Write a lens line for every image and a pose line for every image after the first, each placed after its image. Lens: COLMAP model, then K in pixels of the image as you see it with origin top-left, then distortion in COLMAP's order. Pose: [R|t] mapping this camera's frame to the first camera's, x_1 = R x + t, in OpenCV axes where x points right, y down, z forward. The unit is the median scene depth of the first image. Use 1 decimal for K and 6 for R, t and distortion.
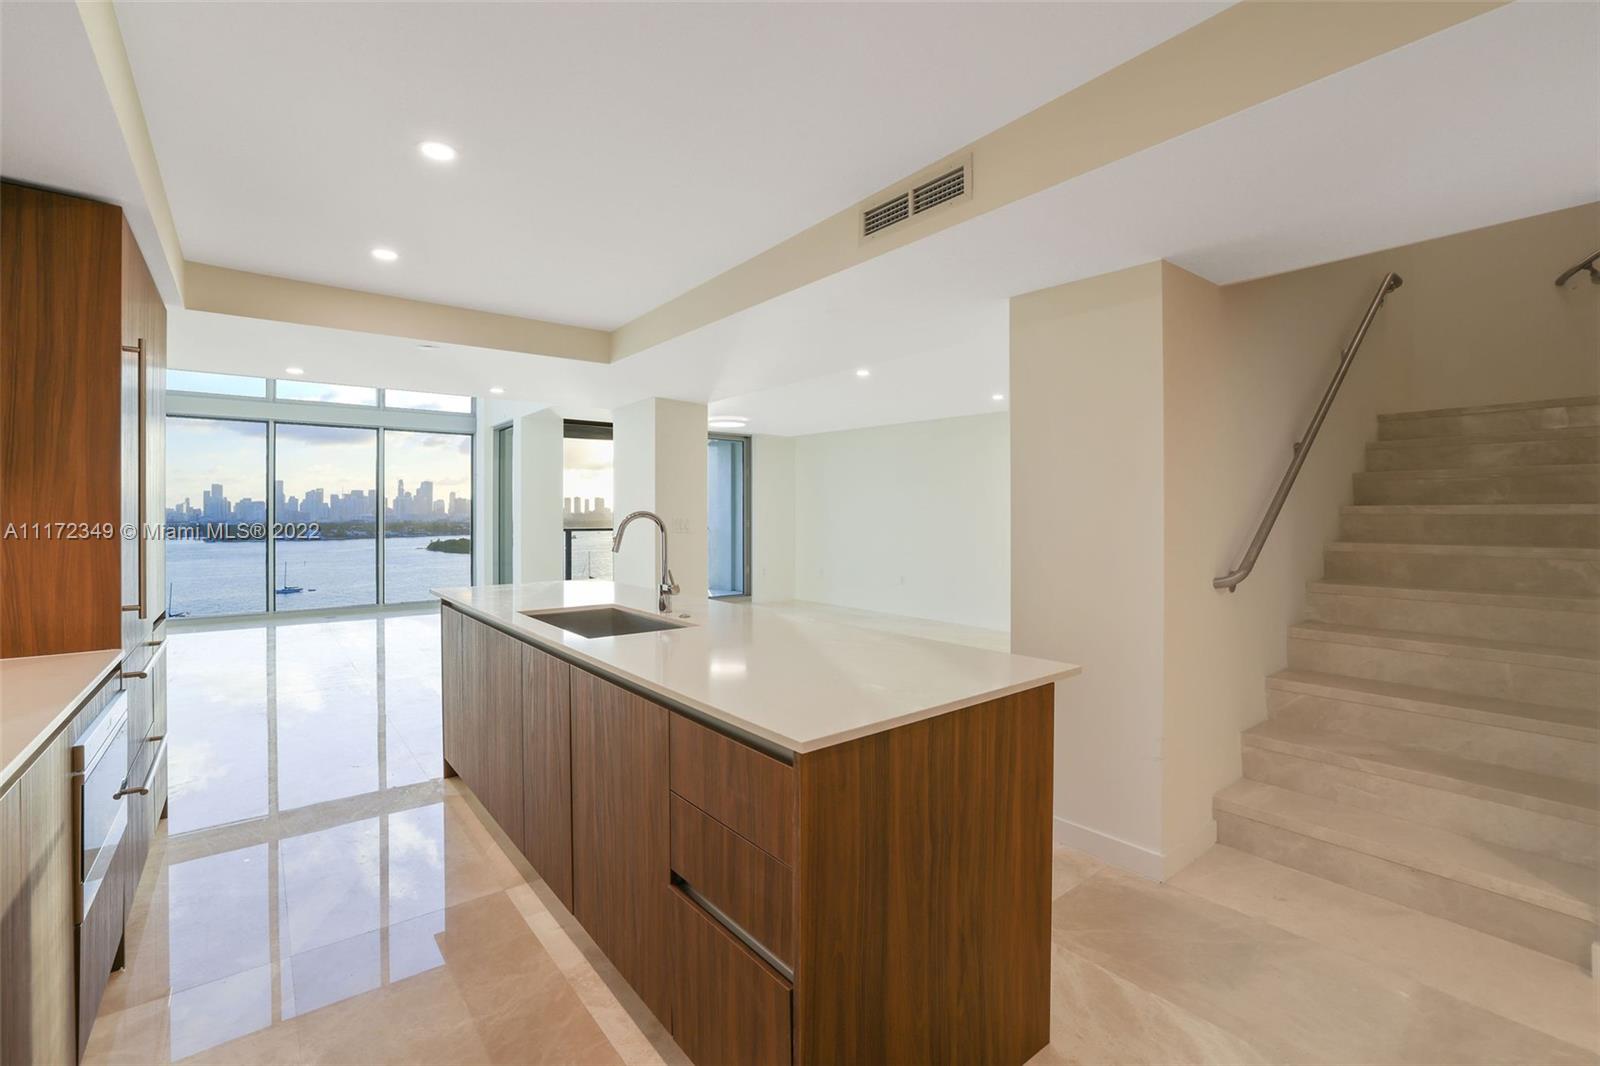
lens RADIAL K [[667.3, 0, 797.4], [0, 667.3, 517.5], [0, 0, 1]] dist [-0.026063, 0.000091]
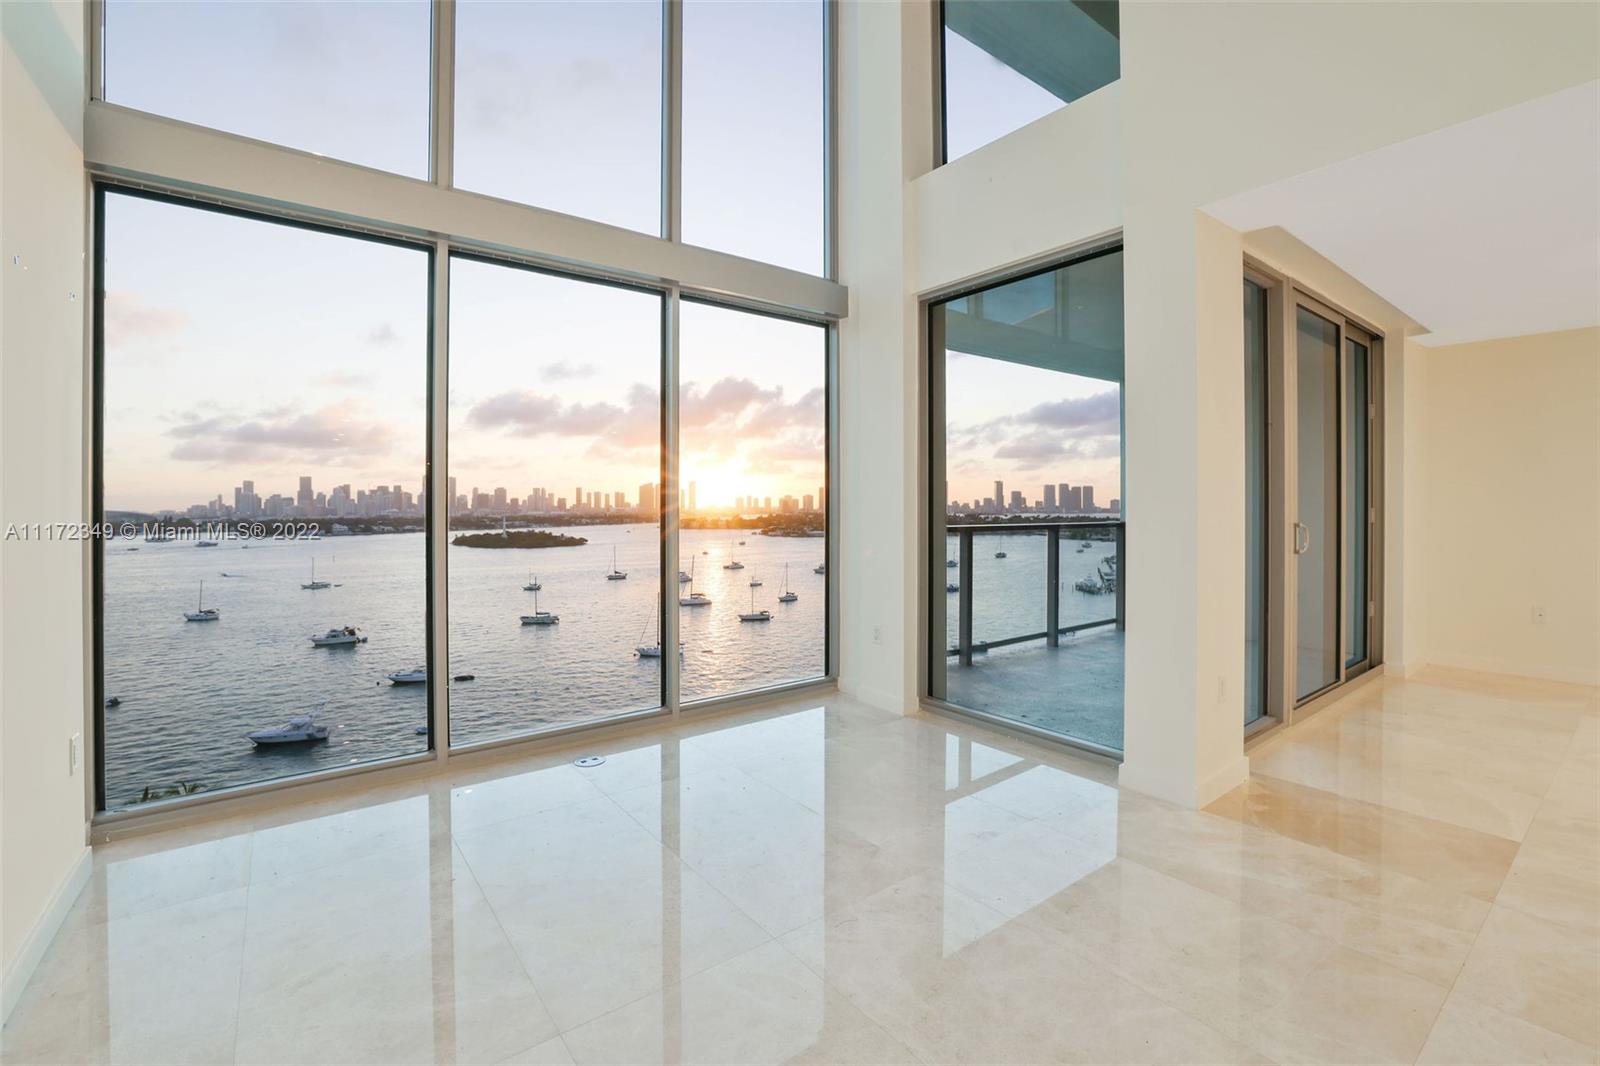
lens RADIAL K [[667.3, 0, 797.4], [0, 667.3, 517.5], [0, 0, 1]] dist [-0.026063, 0.000091]
pose [[0.999586, -0.002824, -0.028636, -0.521699], [0.003080, 0.999956, 0.008909, 0.006968], [0.028609, -0.008994, 0.999550, 0.554331]]
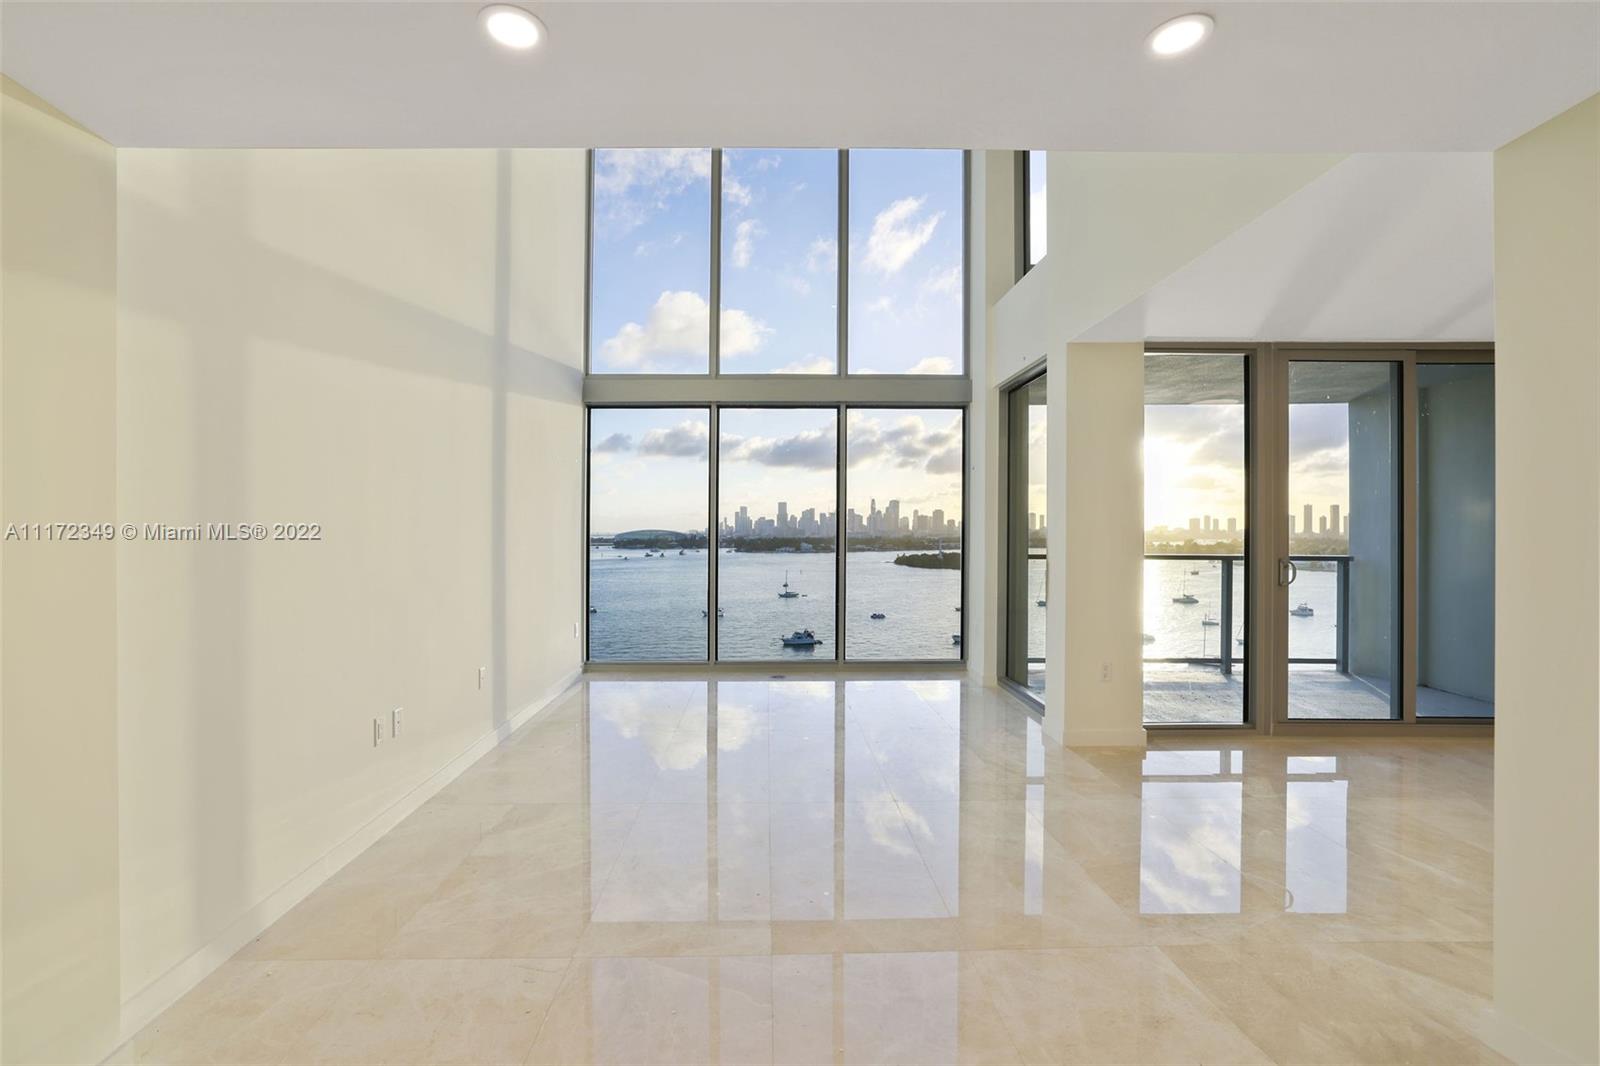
lens RADIAL K [[695.9, 0, 793.3], [0, 695.9, 532.0], [0, 0, 1]] dist [-0.026241, 0.000027]
pose [[0.793360, 0.003291, -0.608744, -0.218470], [-0.005272, 0.999985, -0.001466, -0.000807], [0.608730, 0.004373, 0.793365, 0.375709]]
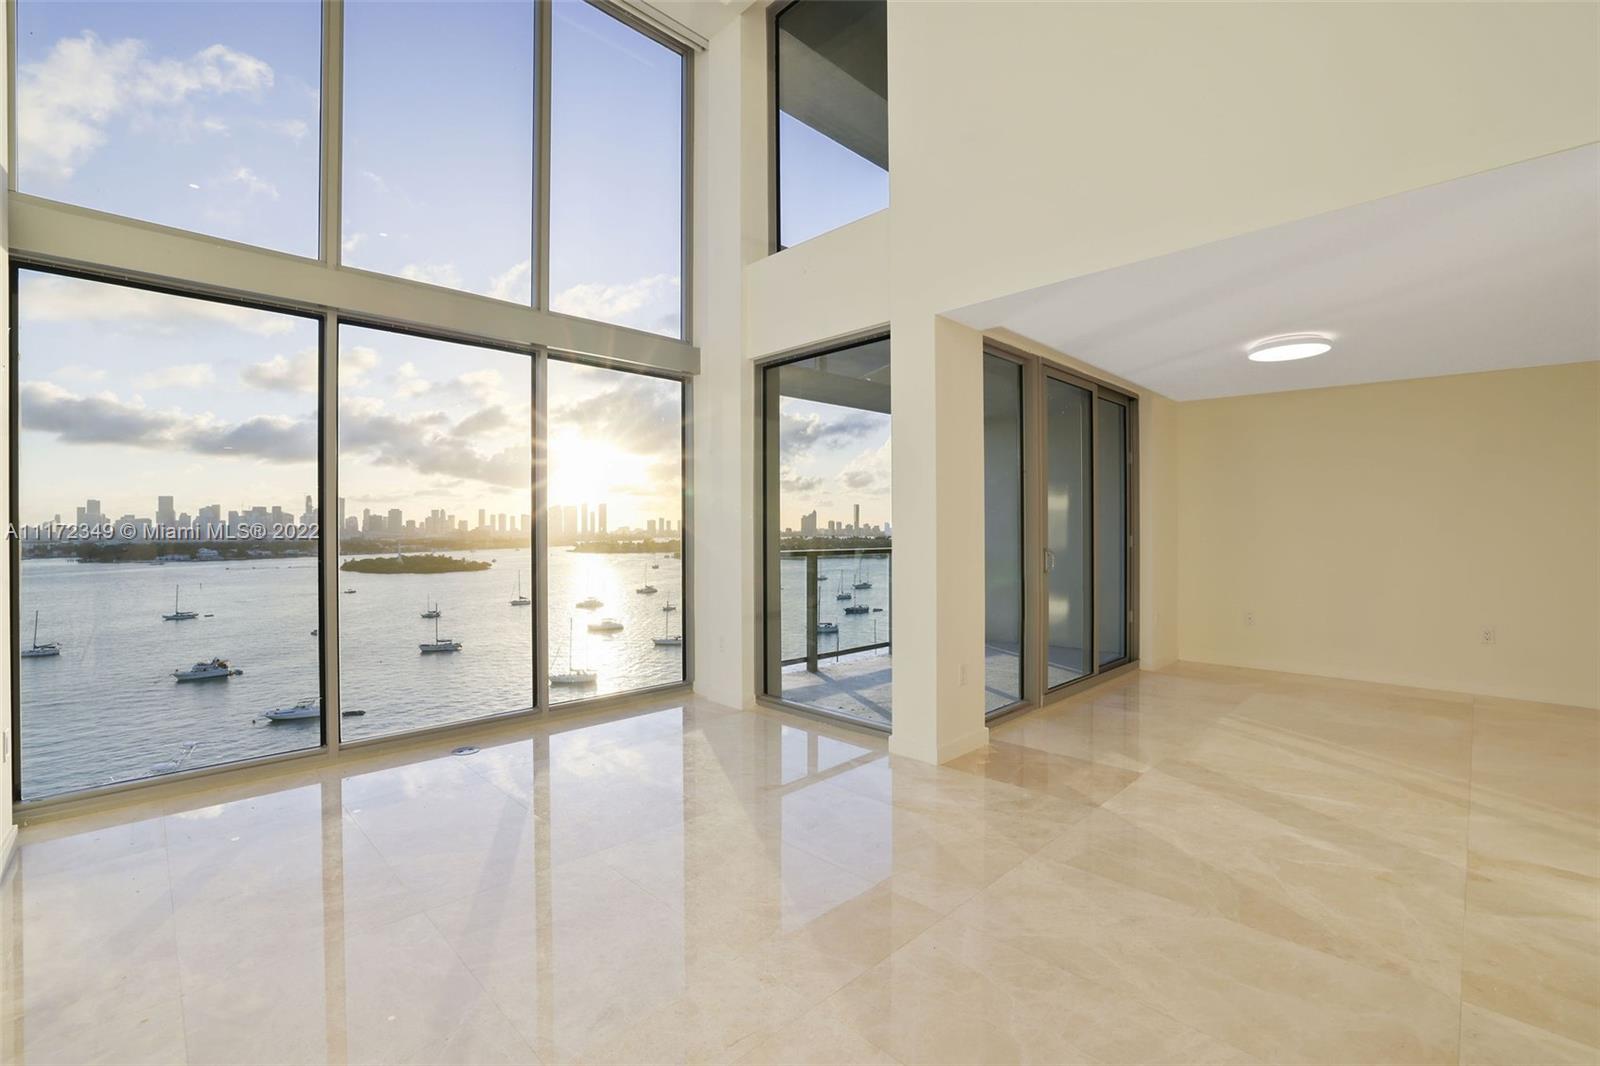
lens RADIAL K [[666.5, 0, 792.4], [0, 666.5, 536.4], [0, 0, 1]] dist [-0.020651, 0.005337]
pose [[0.995847, -0.003448, 0.090983, -0.472786], [0.003156, 0.999989, 0.003347, 0.003031], [-0.090993, -0.003046, 0.995847, 0.466369]]
